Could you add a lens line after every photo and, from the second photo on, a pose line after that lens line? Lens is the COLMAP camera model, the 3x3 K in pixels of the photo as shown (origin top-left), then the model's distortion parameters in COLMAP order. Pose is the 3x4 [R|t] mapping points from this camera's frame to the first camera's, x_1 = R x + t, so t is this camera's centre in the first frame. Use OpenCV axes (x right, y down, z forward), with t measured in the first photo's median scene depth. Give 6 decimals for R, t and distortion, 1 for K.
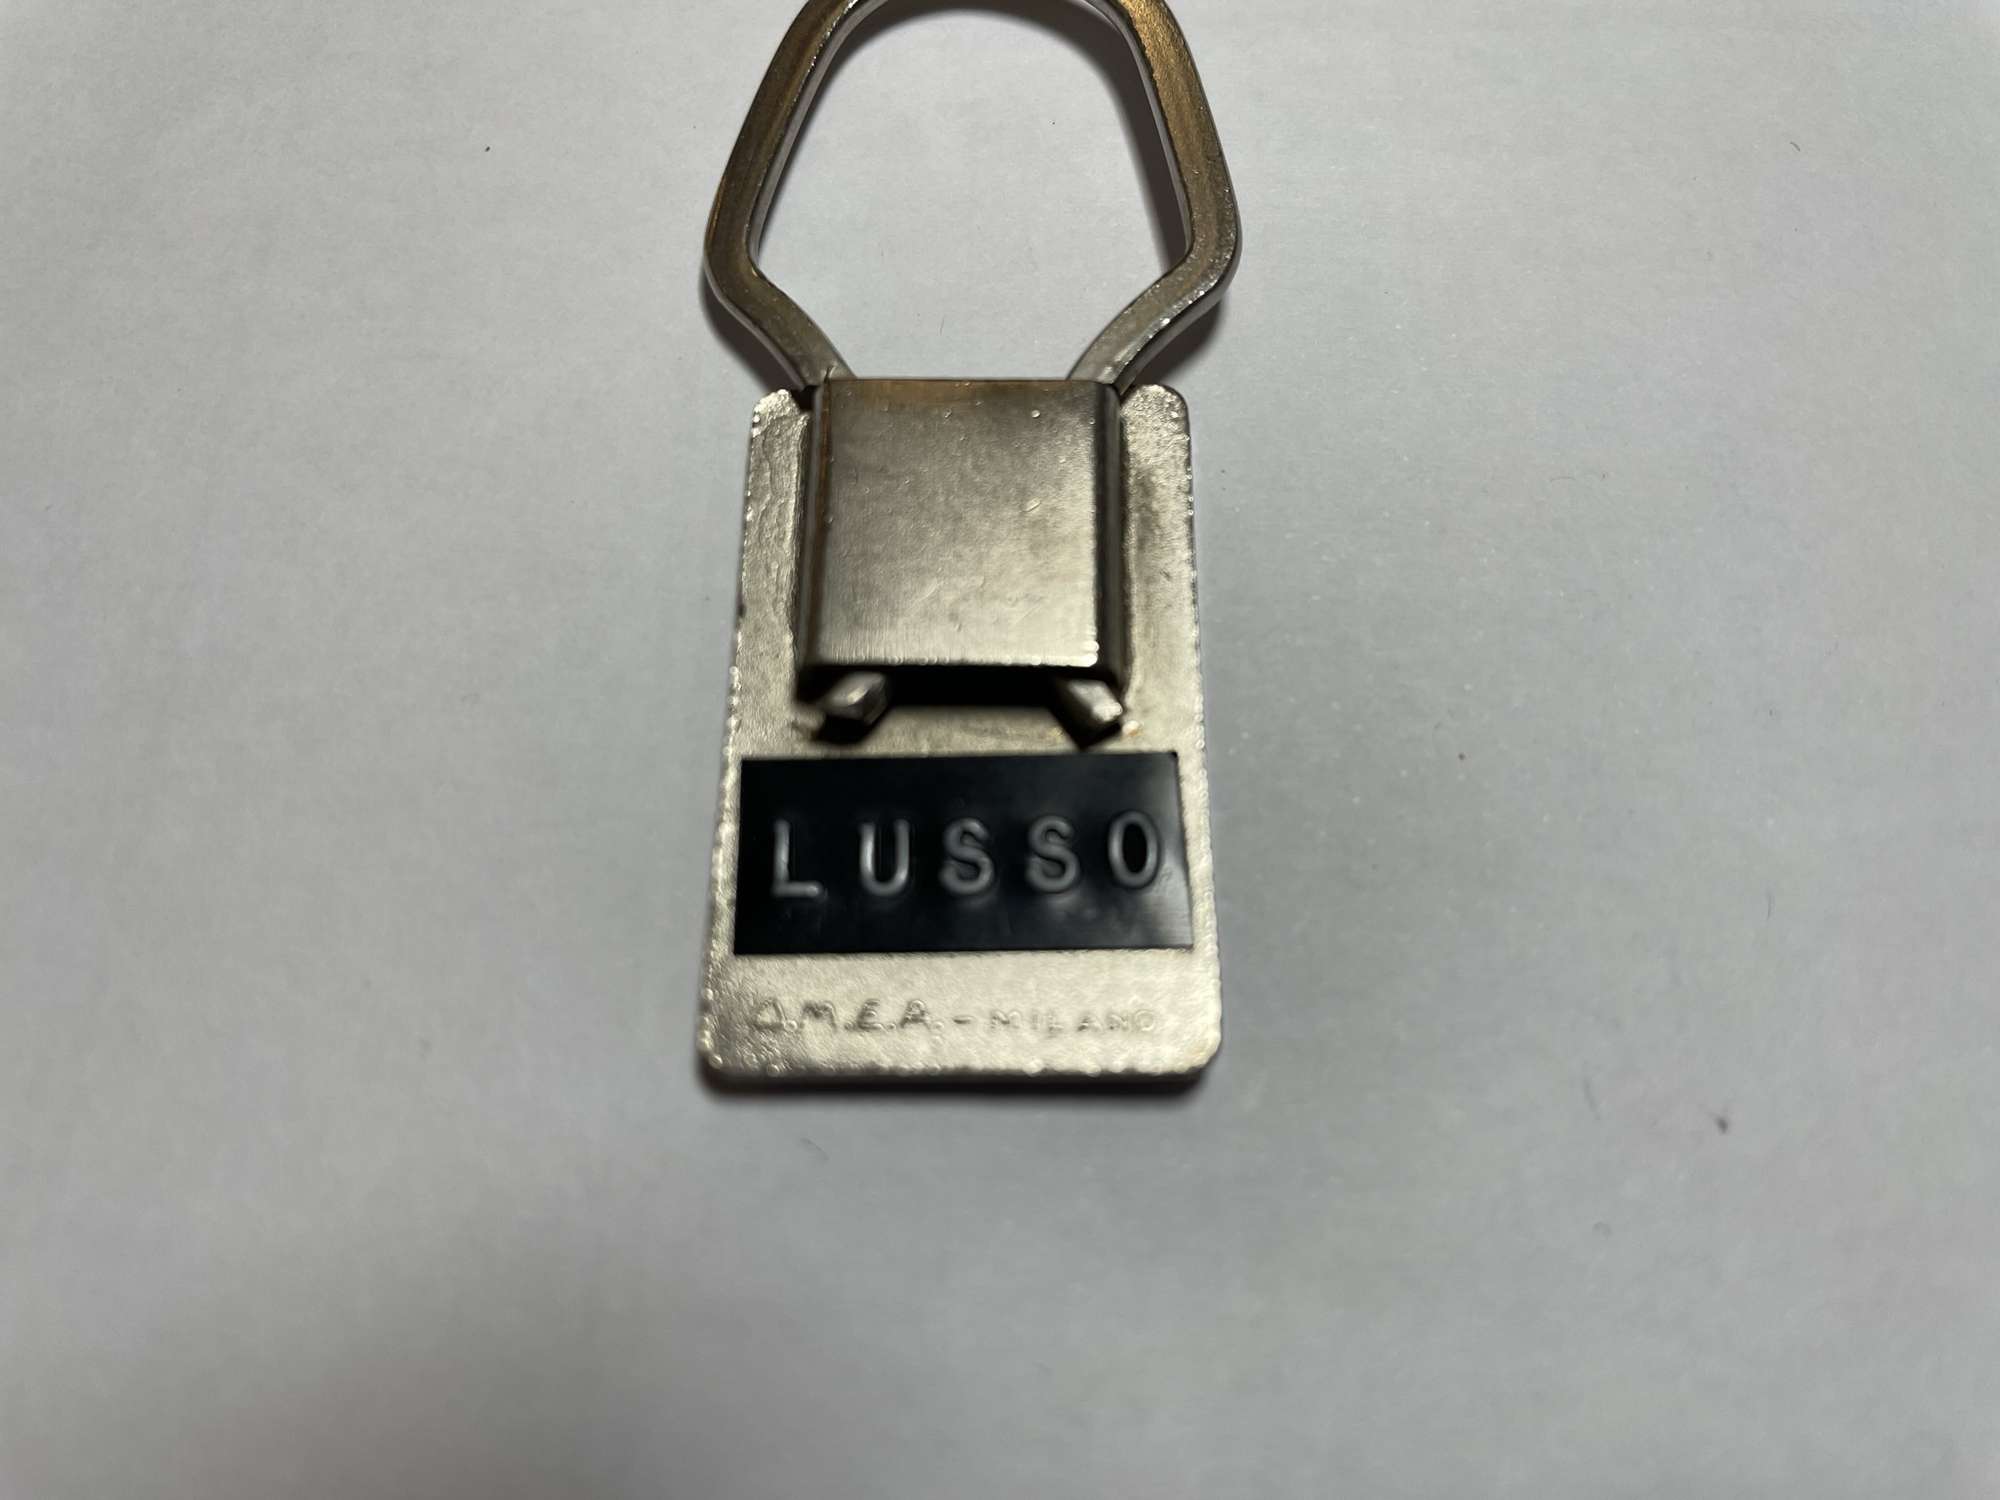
lens RADIAL K [[1564.5, 0, 1000.0], [0, 1564.5, 750.0], [0, 0, 1]] dist [0.110678, -0.235924]
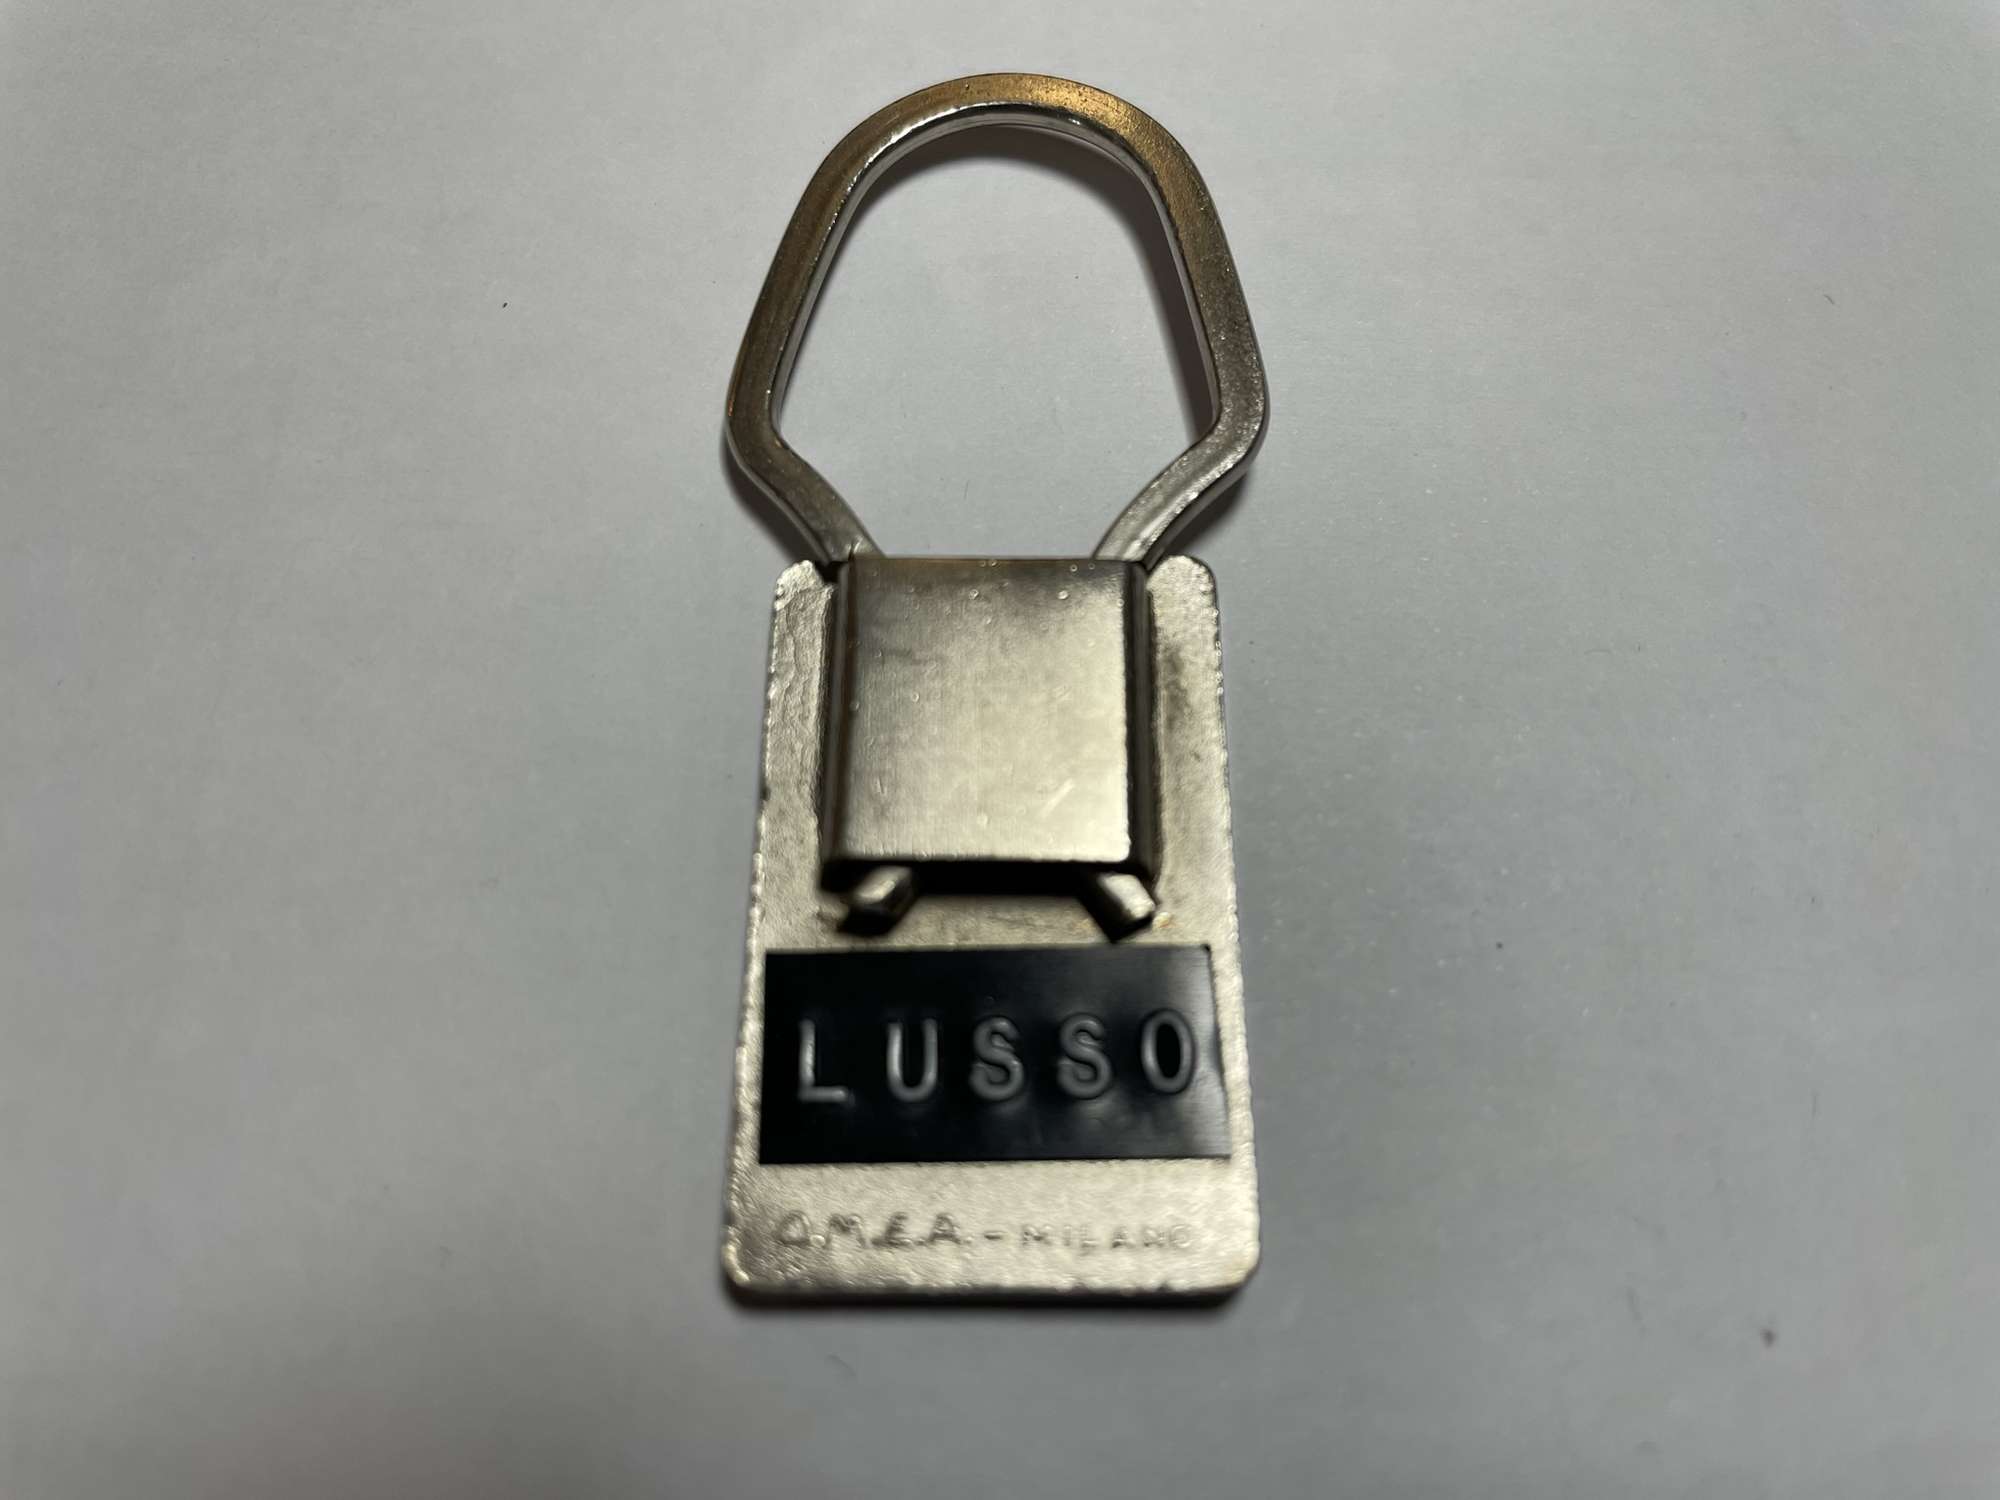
lens RADIAL K [[1564.5, 0, 1000.0], [0, 1564.5, 750.0], [0, 0, 1]] dist [0.110678, -0.235924]
pose [[0.999997, -0.002099, -0.000815, -0.017007], [0.002090, 0.999942, -0.010601, -0.109122], [0.000837, 0.010599, 0.999943, 0.016507]]
